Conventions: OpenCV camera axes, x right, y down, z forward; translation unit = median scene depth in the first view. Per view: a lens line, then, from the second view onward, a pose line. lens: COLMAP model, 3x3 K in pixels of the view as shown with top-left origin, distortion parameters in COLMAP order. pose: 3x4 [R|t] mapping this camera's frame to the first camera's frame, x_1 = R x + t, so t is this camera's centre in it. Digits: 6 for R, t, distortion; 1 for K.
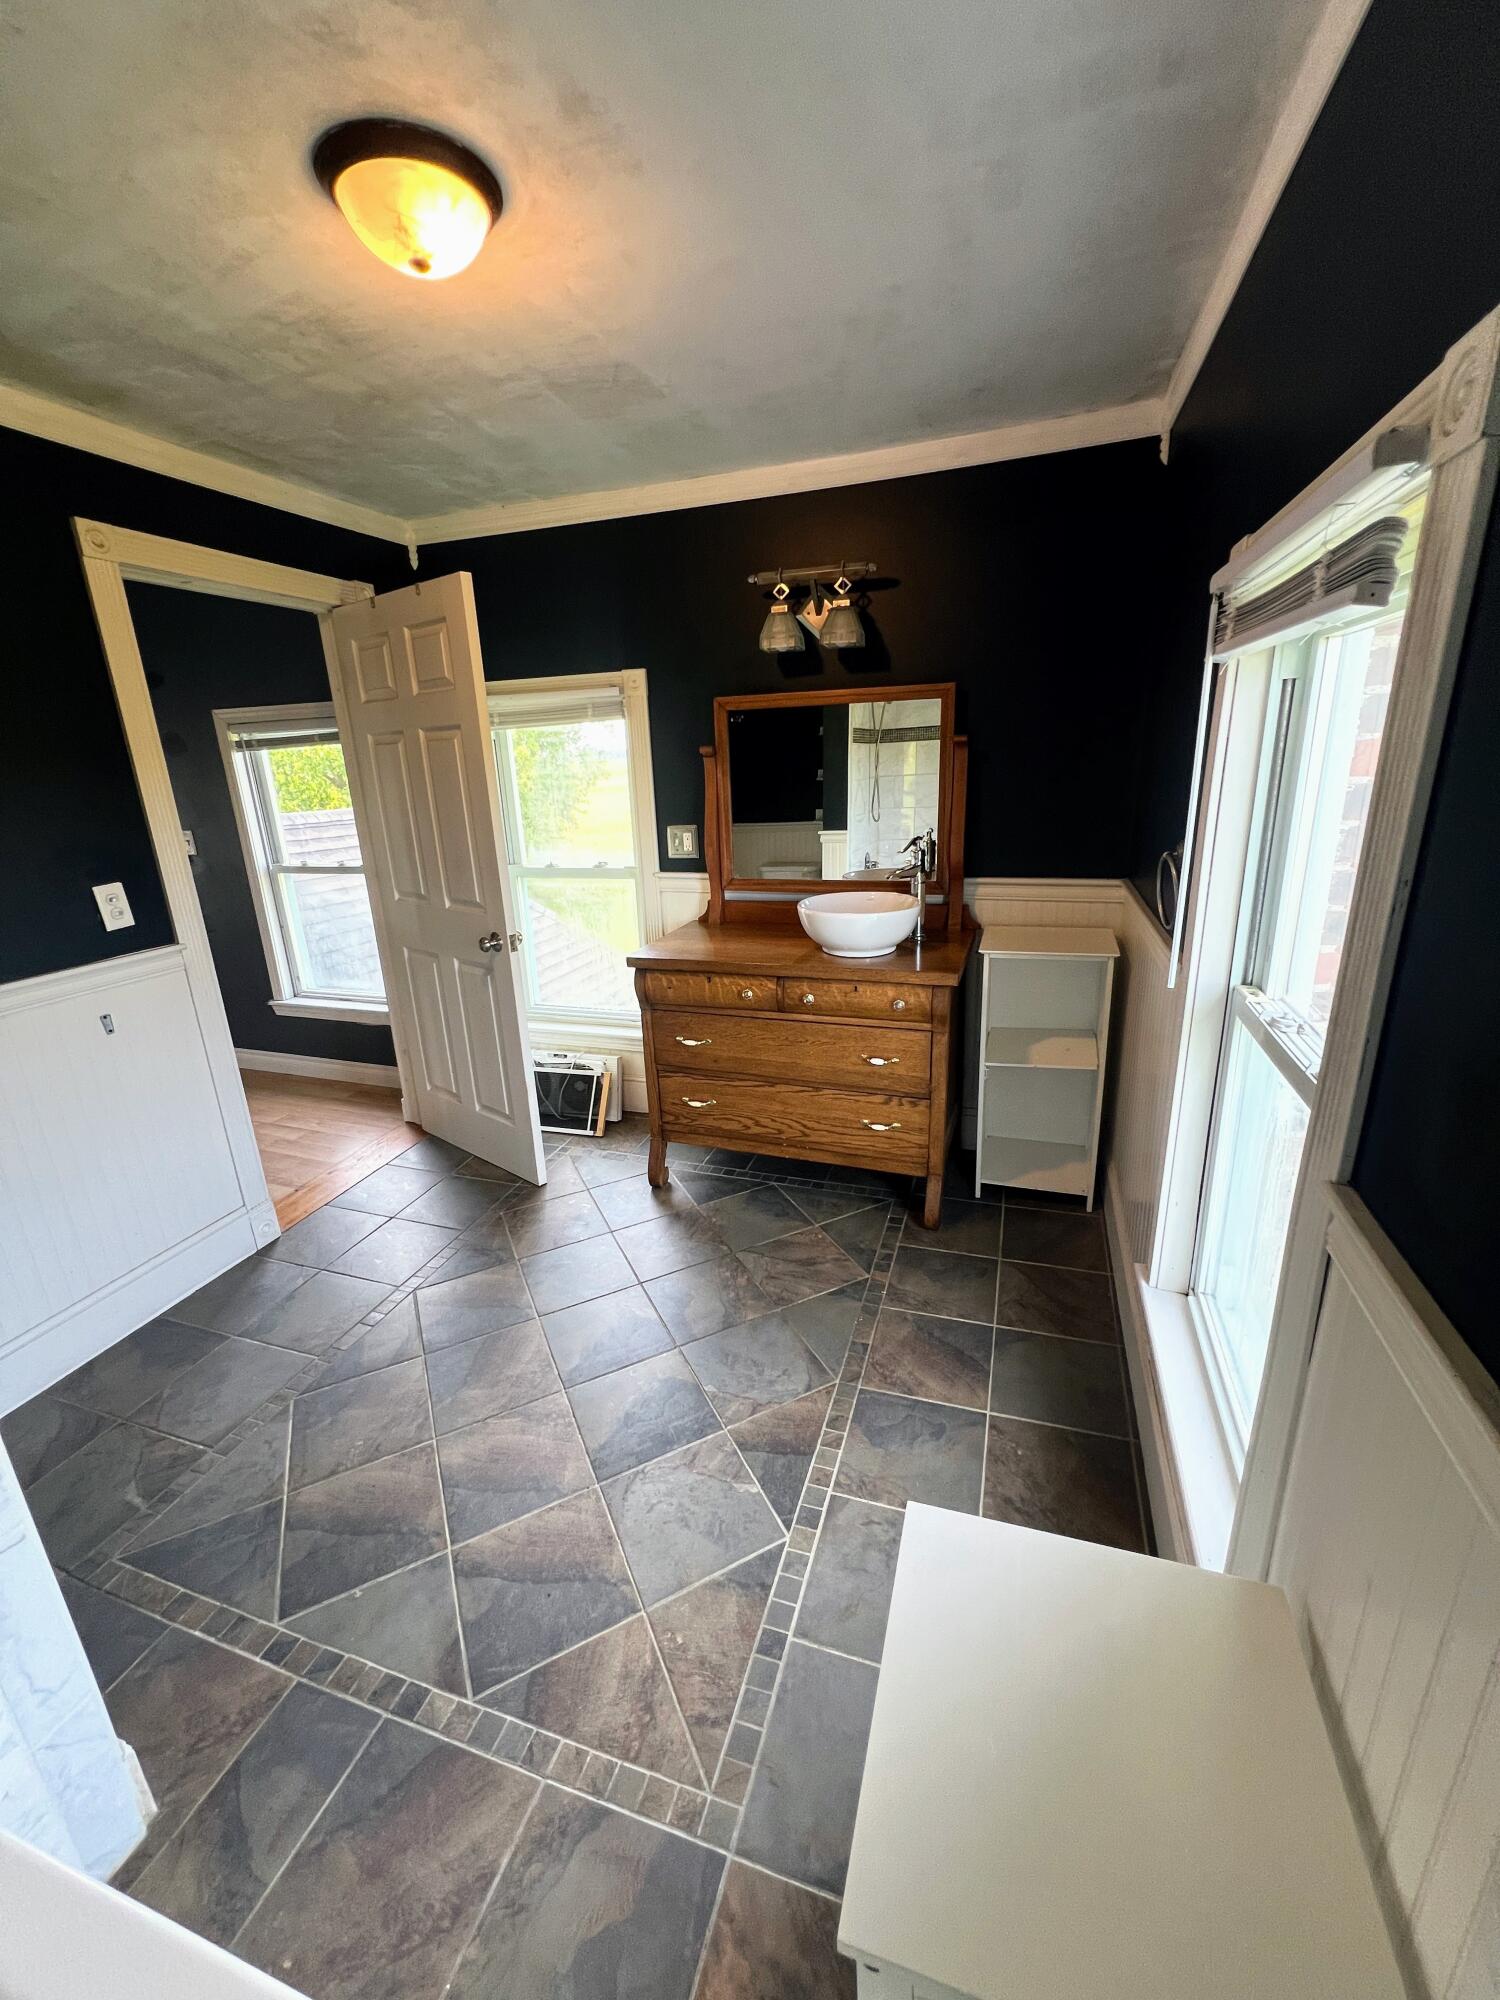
lens RADIAL K [[800.4, 0, 753.1], [0, 800.4, 995.3], [0, 0, 1]] dist [-0.004174, 0.000794]
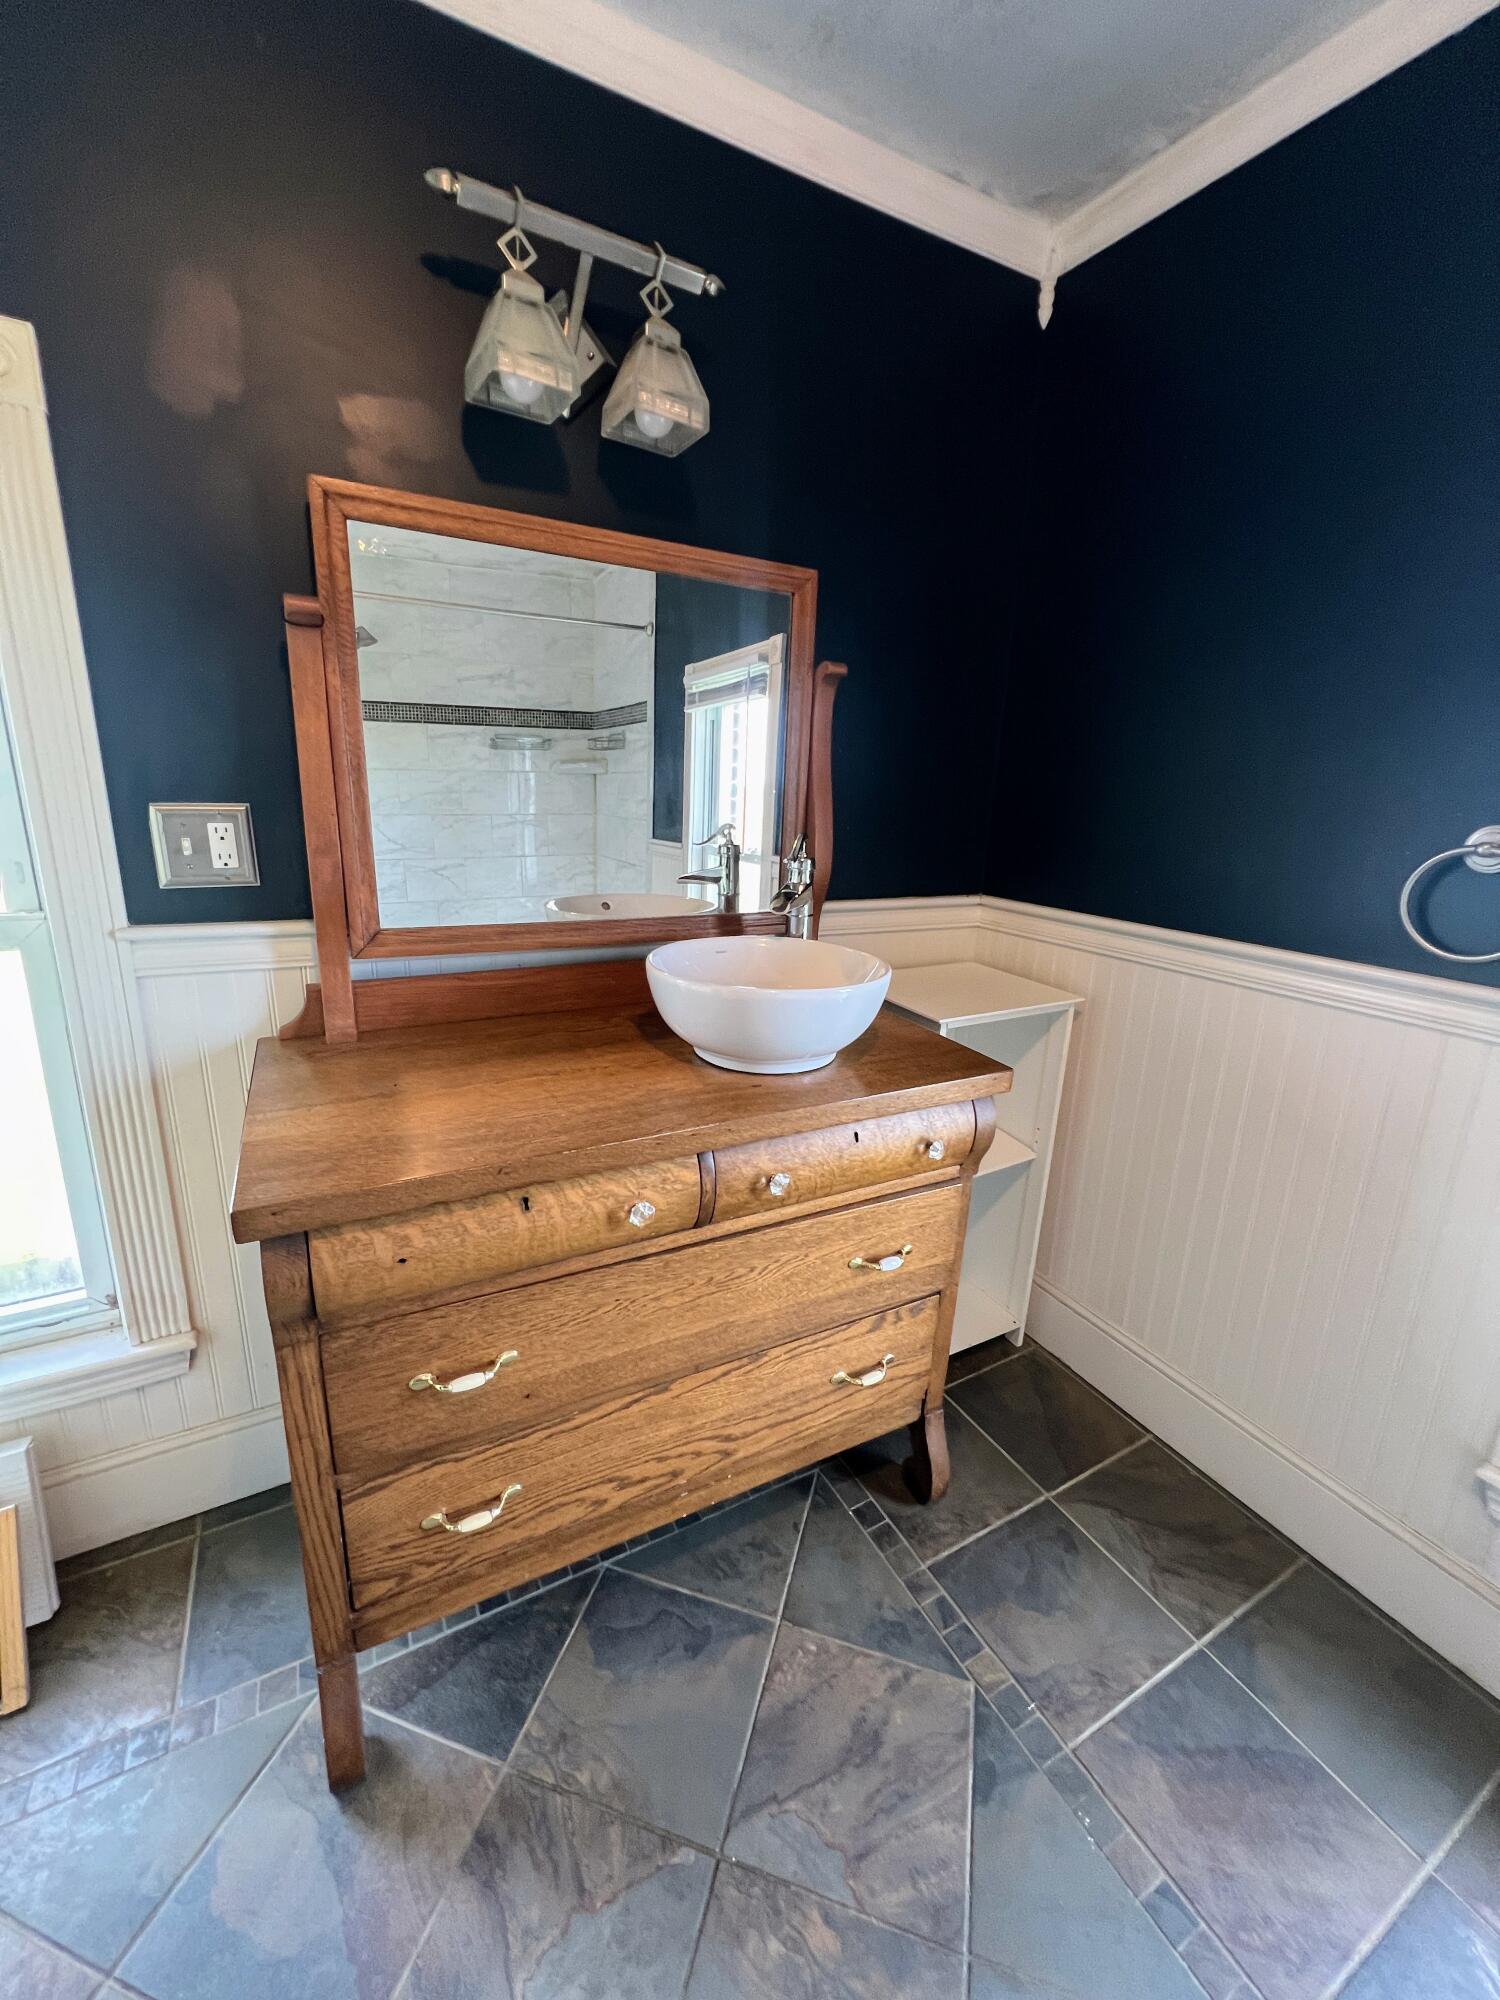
lens RADIAL K [[800.4, 0, 755.5], [0, 800.4, 1000.0], [0, 0, 1]] dist [-0.004174, 0.000794]
pose [[0.672038, -0.130303, 0.728963, -0.268954], [0.150756, 0.987856, 0.037597, -0.123386], [-0.725009, 0.084629, 0.683520, 0.734652]]
